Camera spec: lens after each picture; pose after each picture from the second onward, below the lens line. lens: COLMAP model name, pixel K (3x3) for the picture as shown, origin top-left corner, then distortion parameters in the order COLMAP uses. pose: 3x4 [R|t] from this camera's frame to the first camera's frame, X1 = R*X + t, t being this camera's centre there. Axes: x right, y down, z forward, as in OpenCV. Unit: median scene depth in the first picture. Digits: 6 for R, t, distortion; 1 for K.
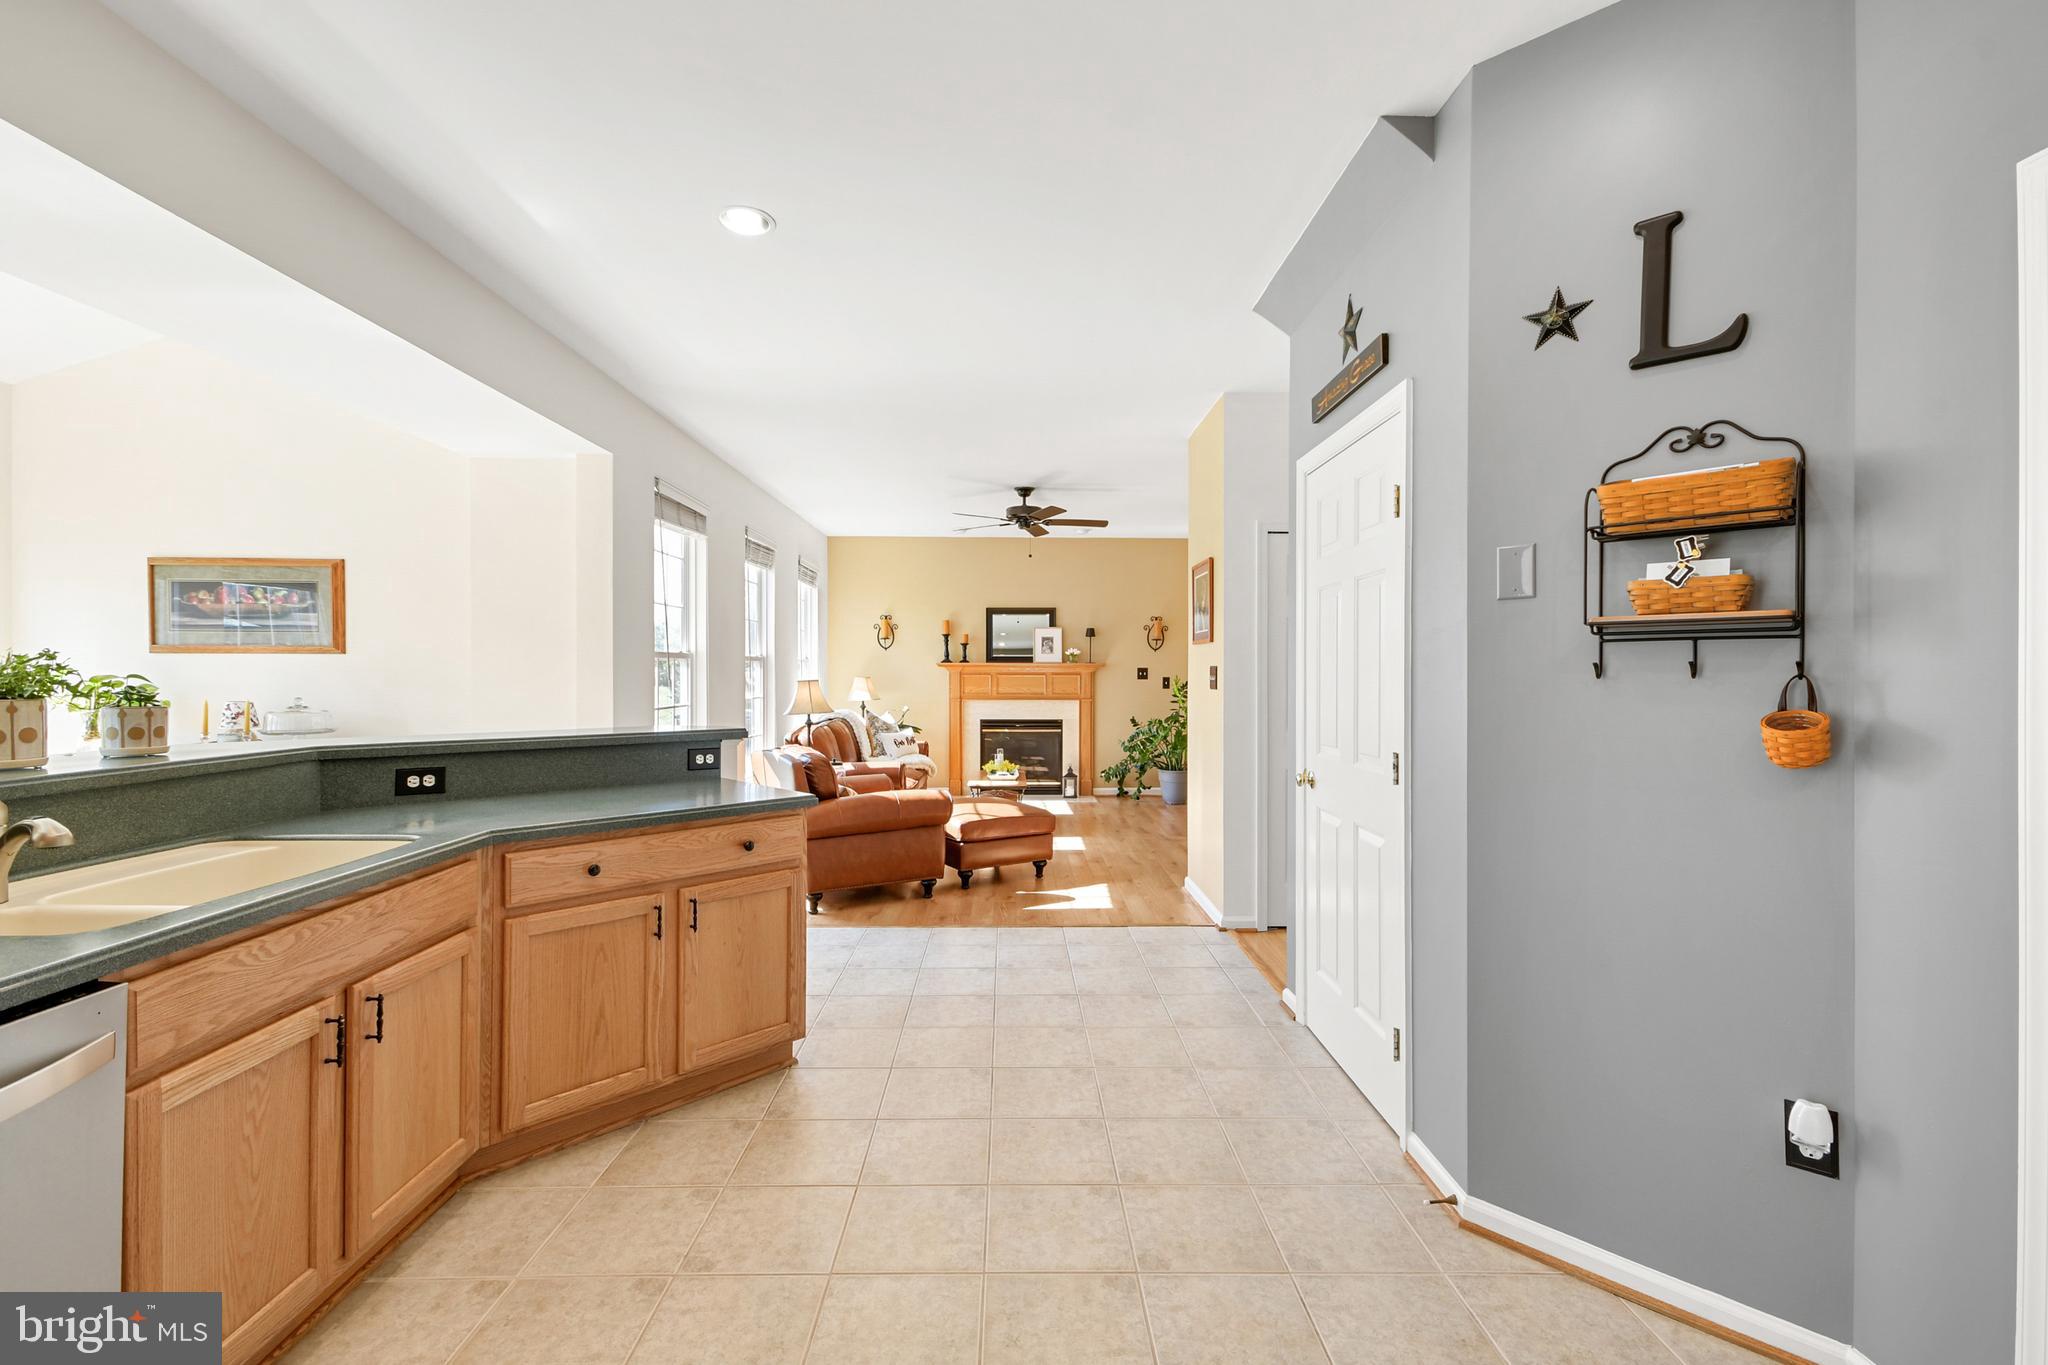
lens RADIAL K [[889.6, 0, 1023.1], [0, 889.6, 680.9], [0, 0, 1]] dist [0.016706, -0.000005]
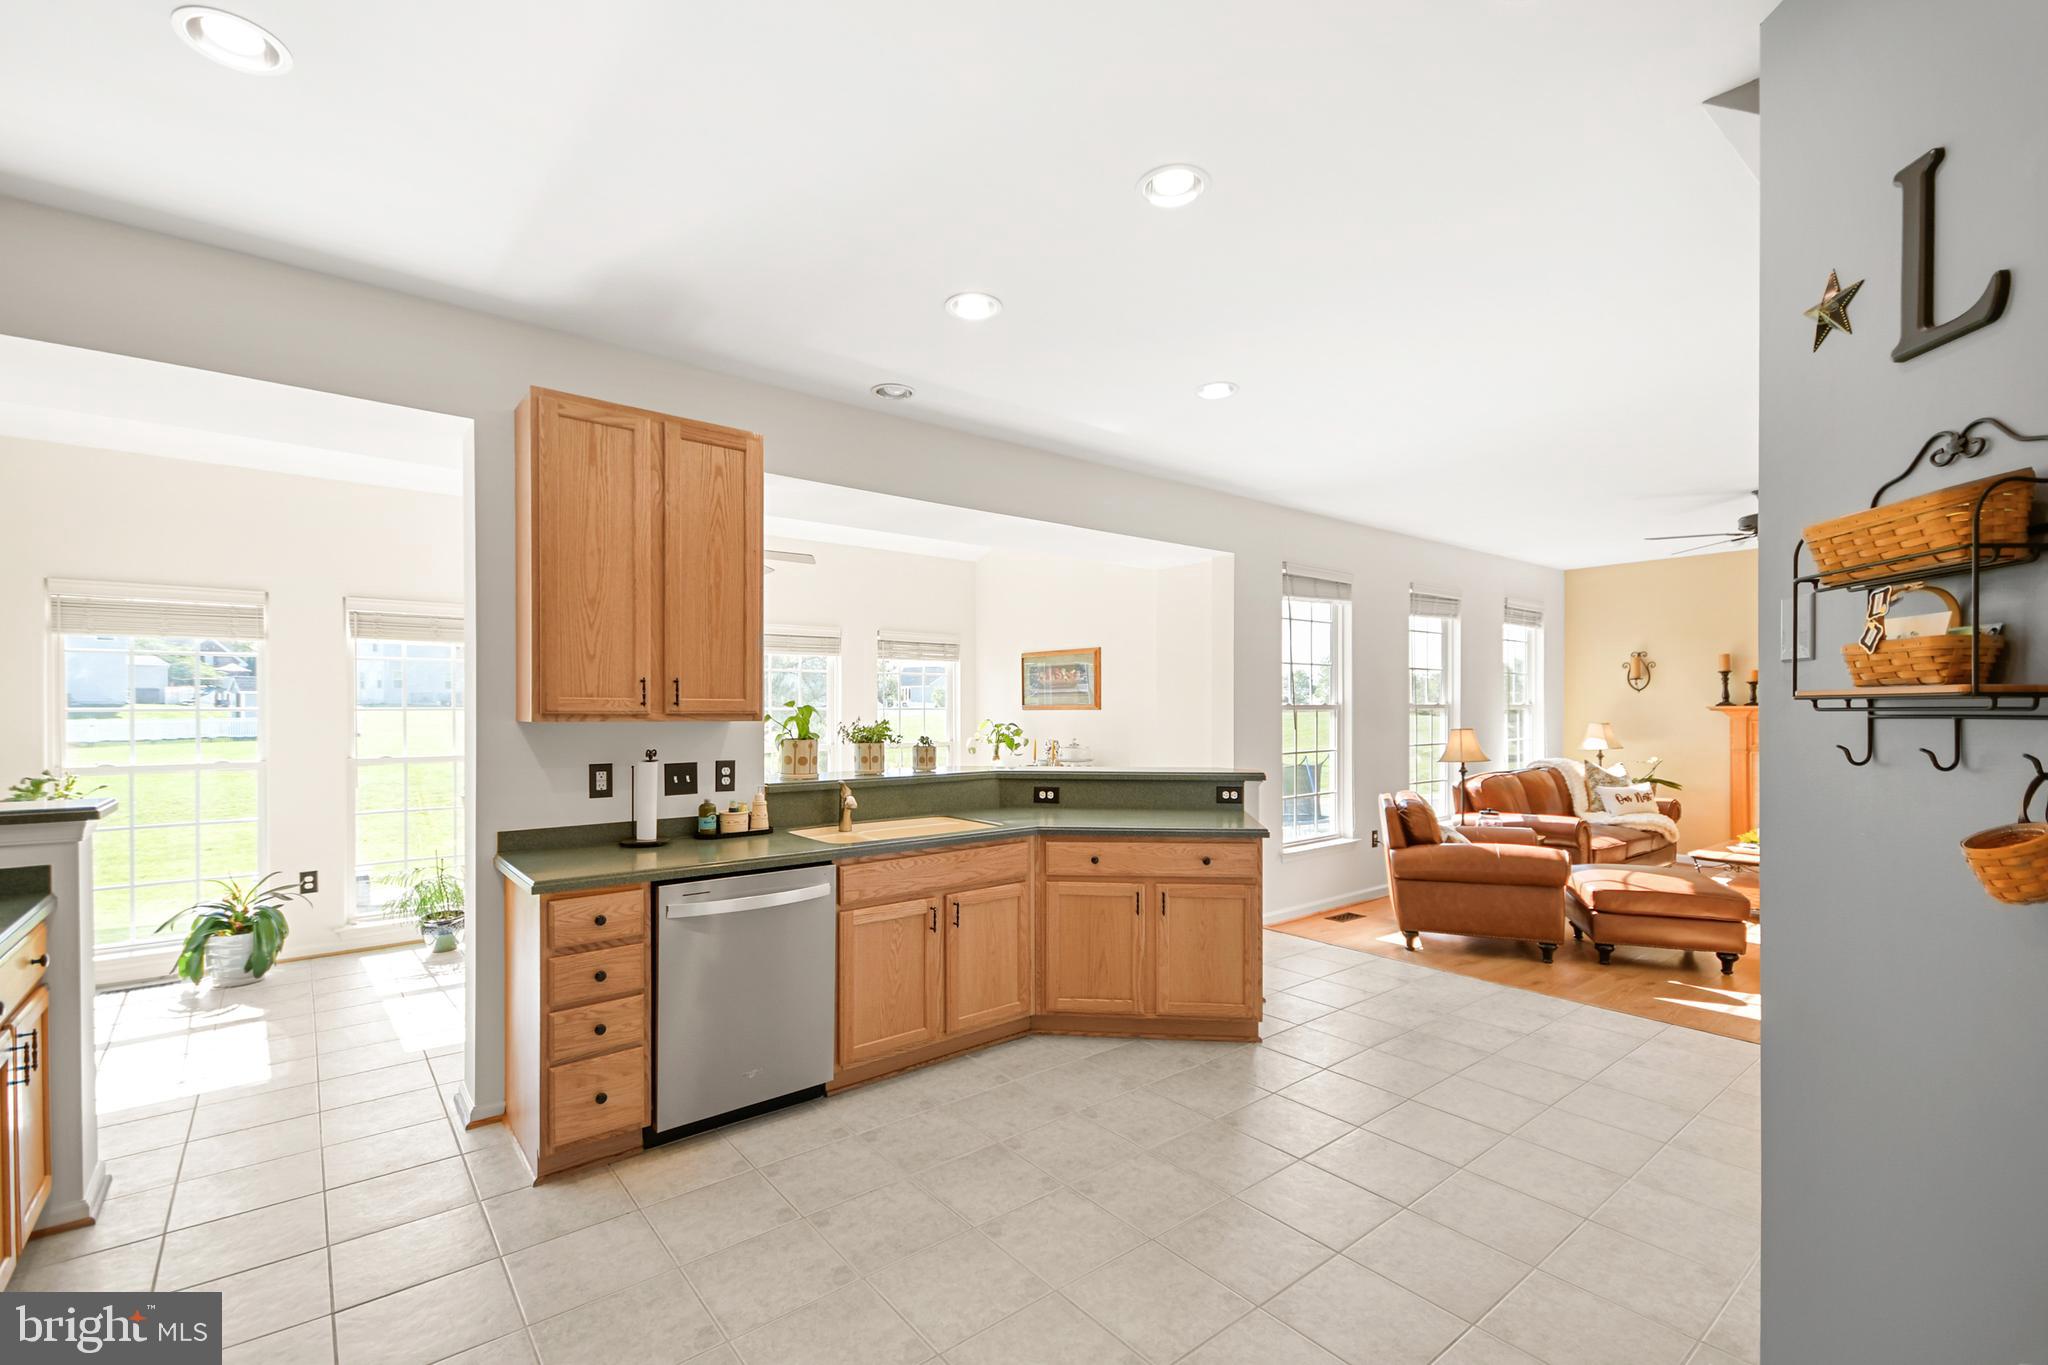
lens RADIAL K [[890.9, 0, 1032.4], [0, 890.9, 716.4], [0, 0, 1]] dist [0.009335, -0.000299]
pose [[0.623101, 0.001237, -0.782140, 0.363460], [-0.002723, 0.999996, -0.000587, -0.019175], [0.782137, 0.002495, 0.623102, -0.023509]]
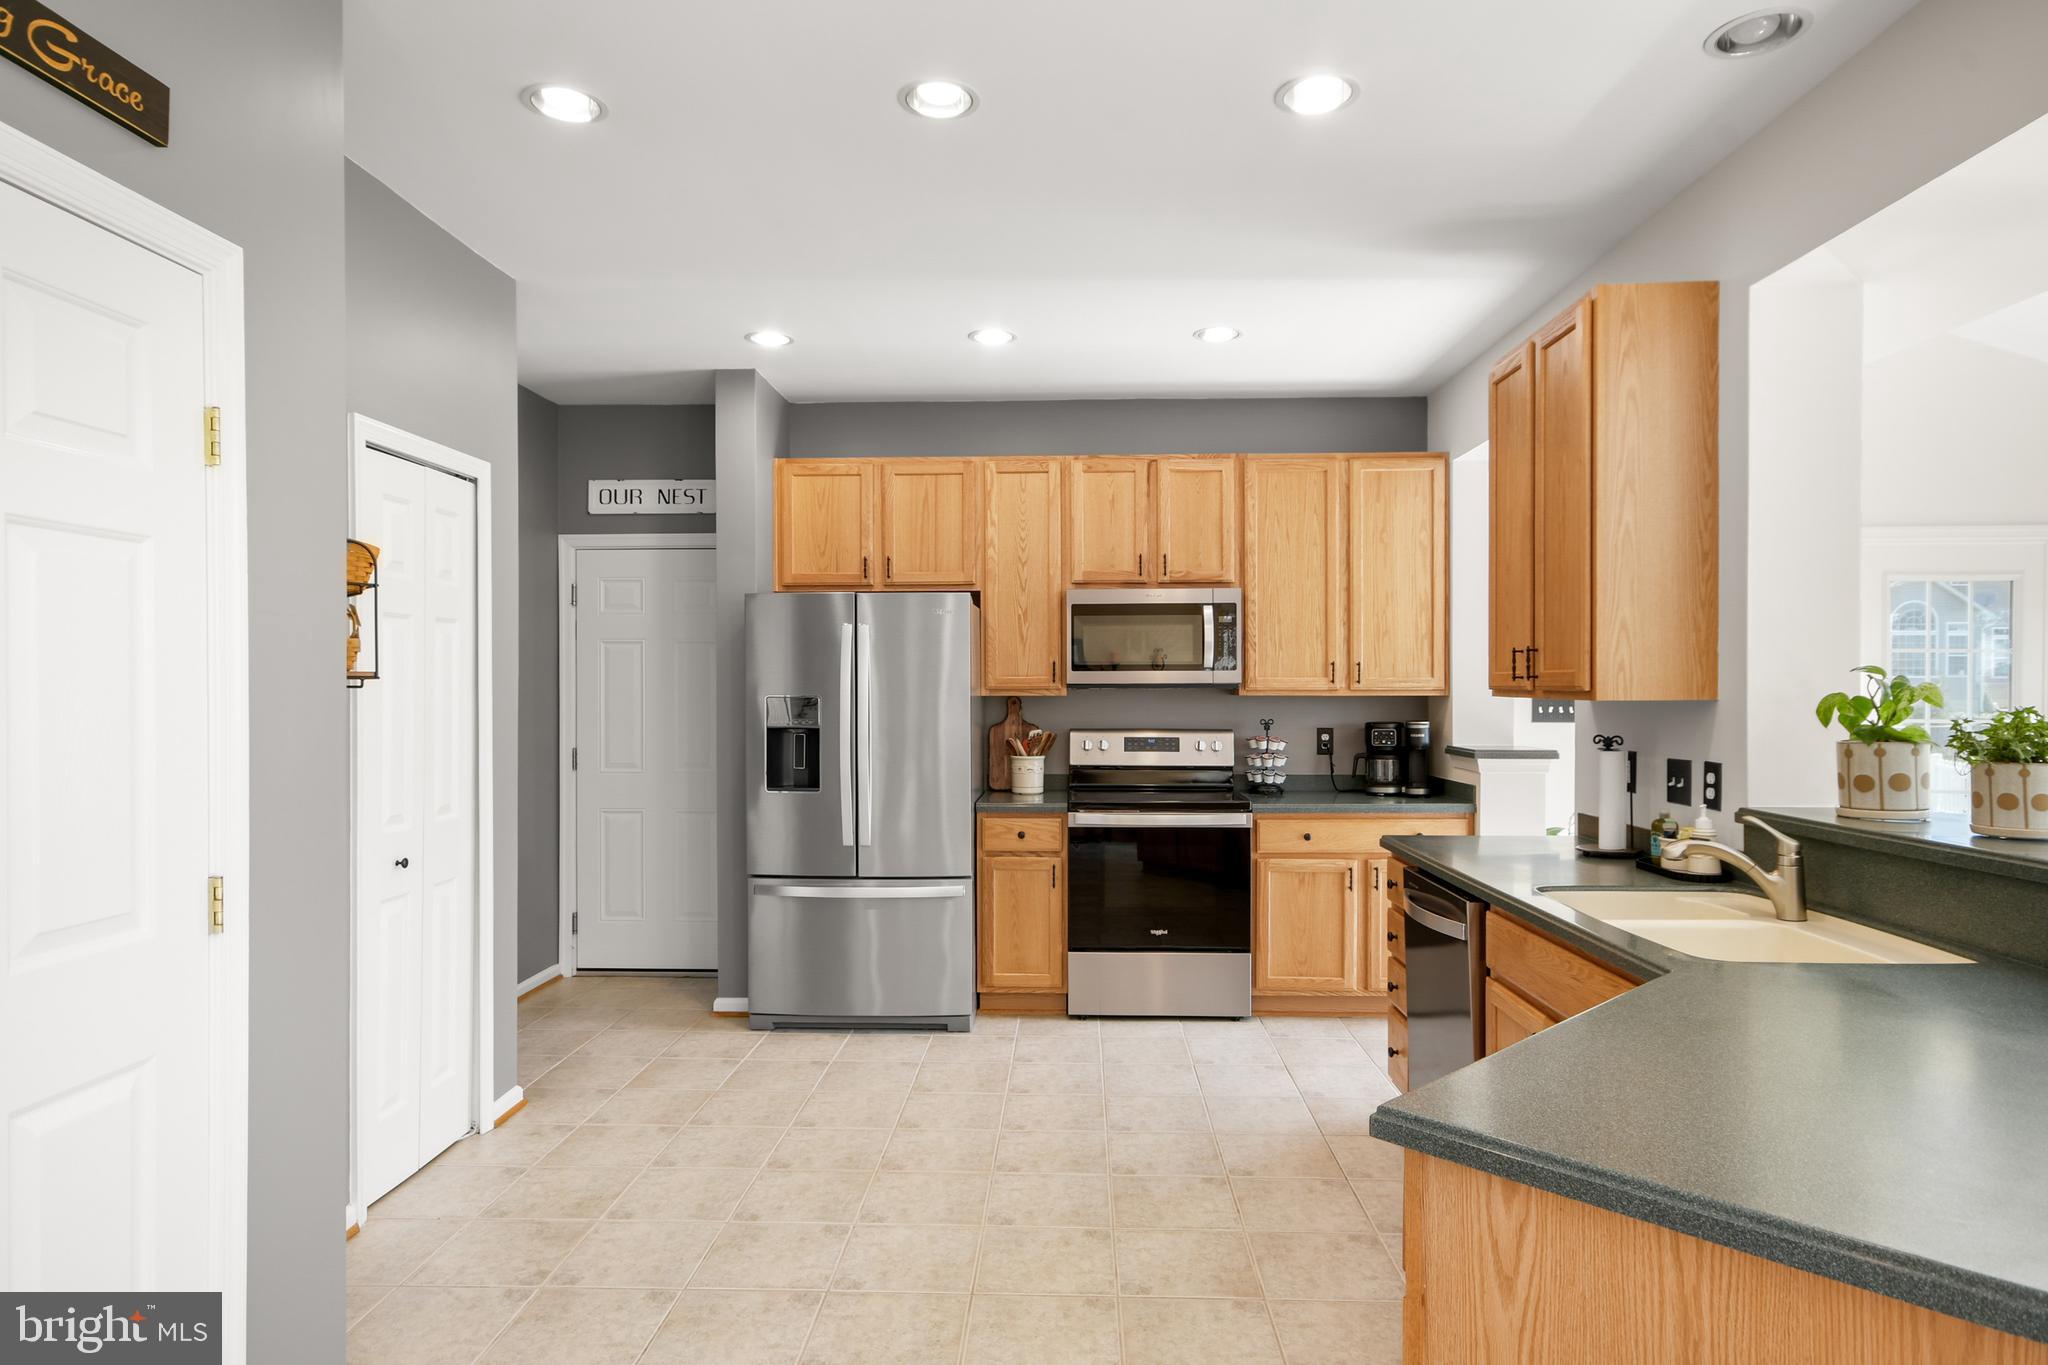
lens RADIAL K [[1170.0, 0, 1027.5], [0, 1170.0, 706.5], [0, 0, 1]] dist [0.001044, 0.000041]
pose [[-0.998860, -0.001419, 0.047713, -0.074130], [-0.000336, 0.999743, 0.022687, -0.027542], [-0.047733, 0.022646, -0.998603, 0.982004]]
